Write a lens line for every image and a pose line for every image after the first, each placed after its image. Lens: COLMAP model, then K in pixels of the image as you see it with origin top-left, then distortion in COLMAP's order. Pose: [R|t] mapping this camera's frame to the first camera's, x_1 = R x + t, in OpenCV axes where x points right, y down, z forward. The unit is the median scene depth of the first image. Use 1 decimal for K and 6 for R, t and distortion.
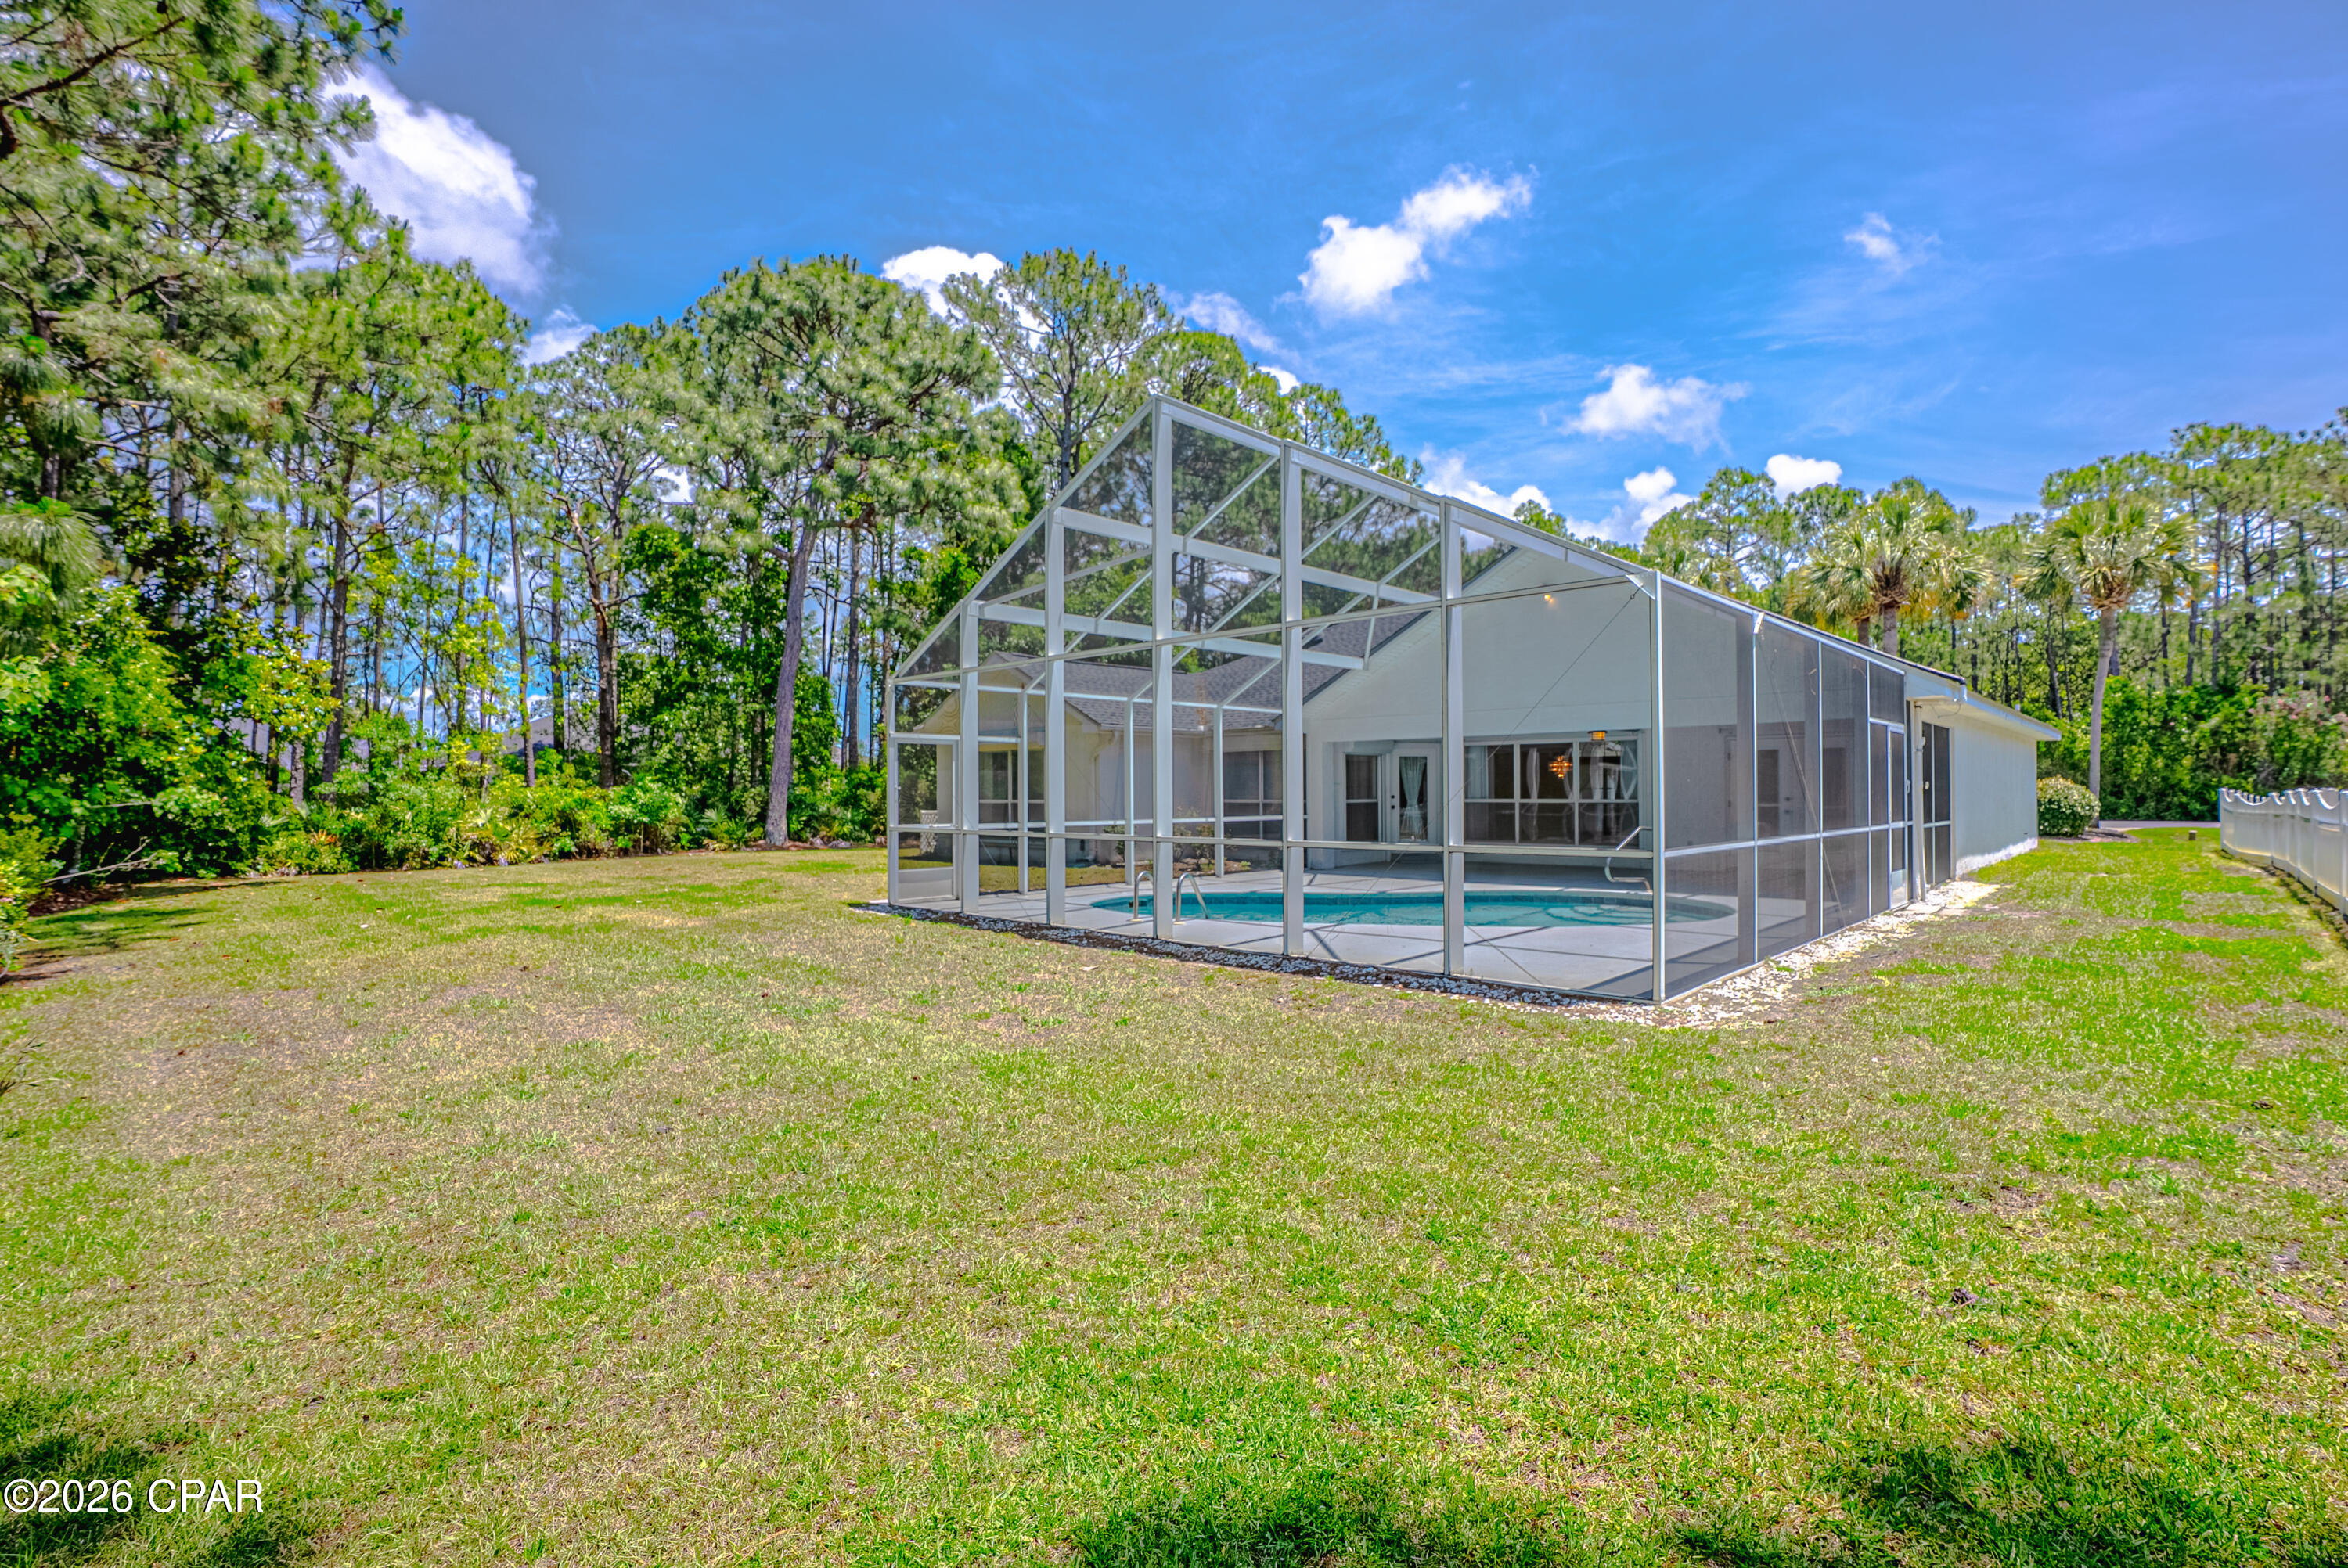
lens RADIAL K [[1103.1, 0, 1185.5], [0, 1103.1, 779.6], [0, 0, 1]] dist [-0.066019, 0.022377]
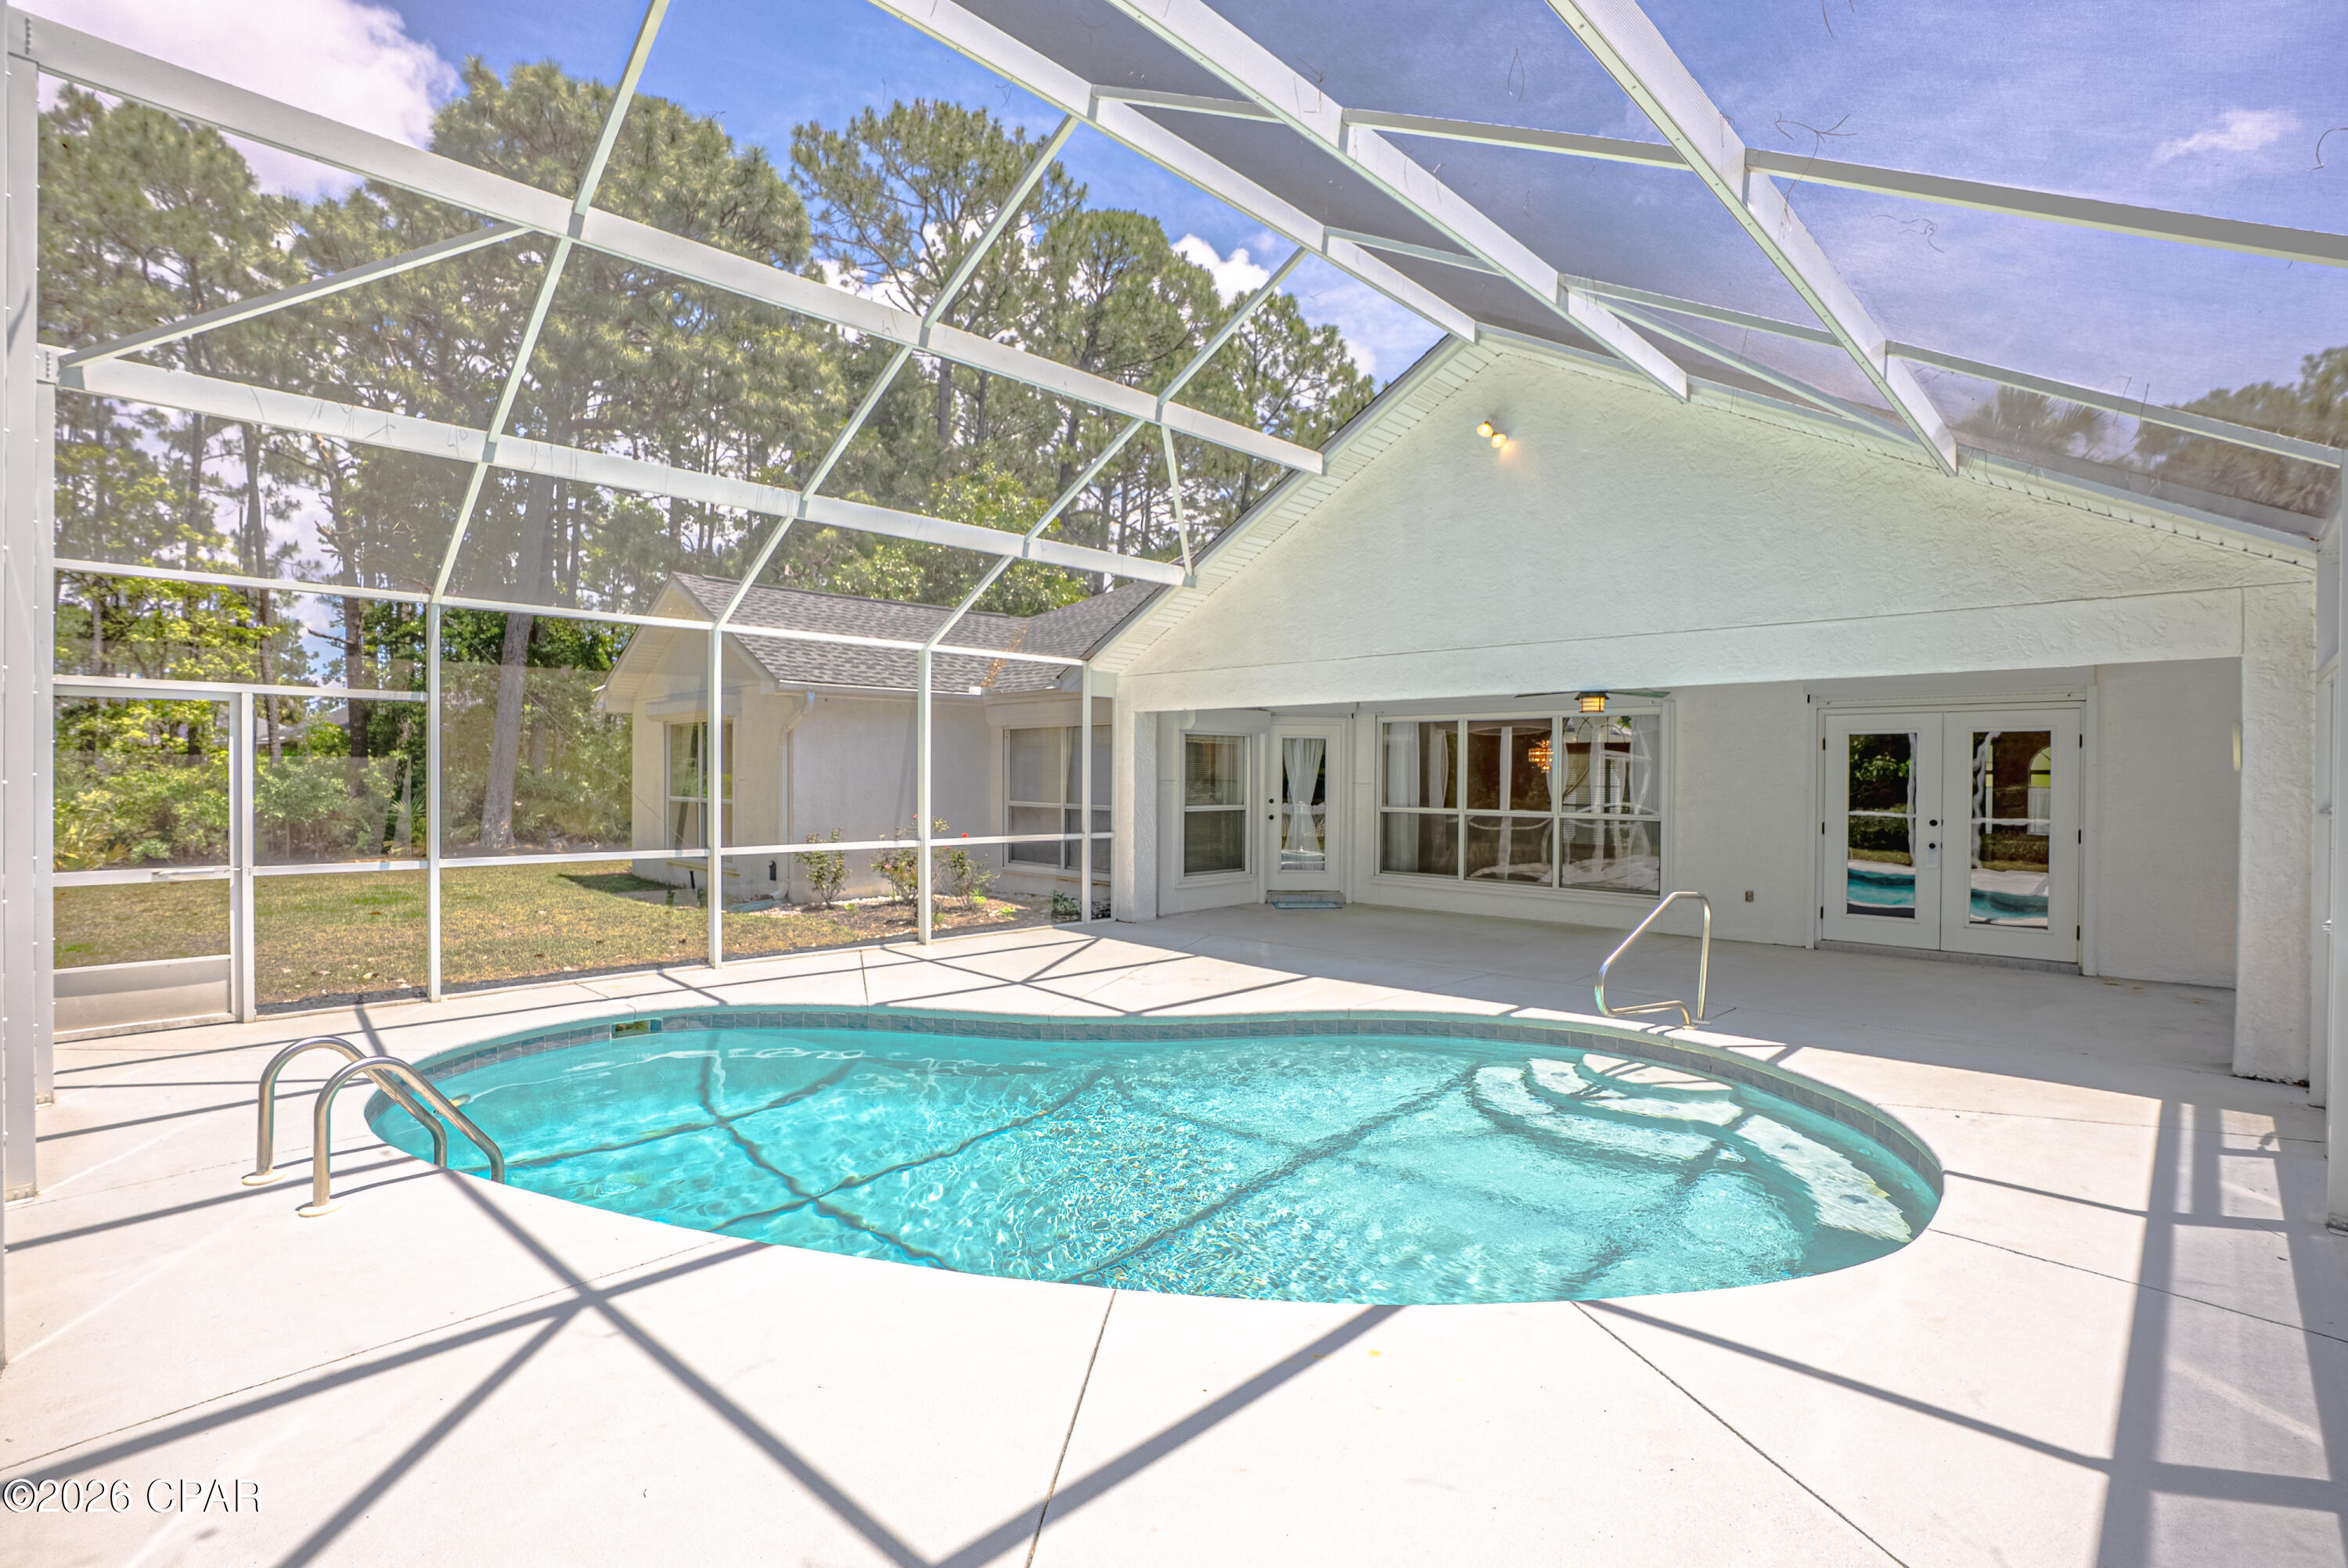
lens RADIAL K [[1103.1, 0, 1194.6], [0, 1103.1, 779.9], [0, 0, 1]] dist [-0.066019, 0.022377]
pose [[0.999923, 0.011505, 0.004569, 0.116029], [-0.011578, 0.999799, 0.016380, -0.005499], [-0.004379, -0.016431, 0.999855, 0.301350]]
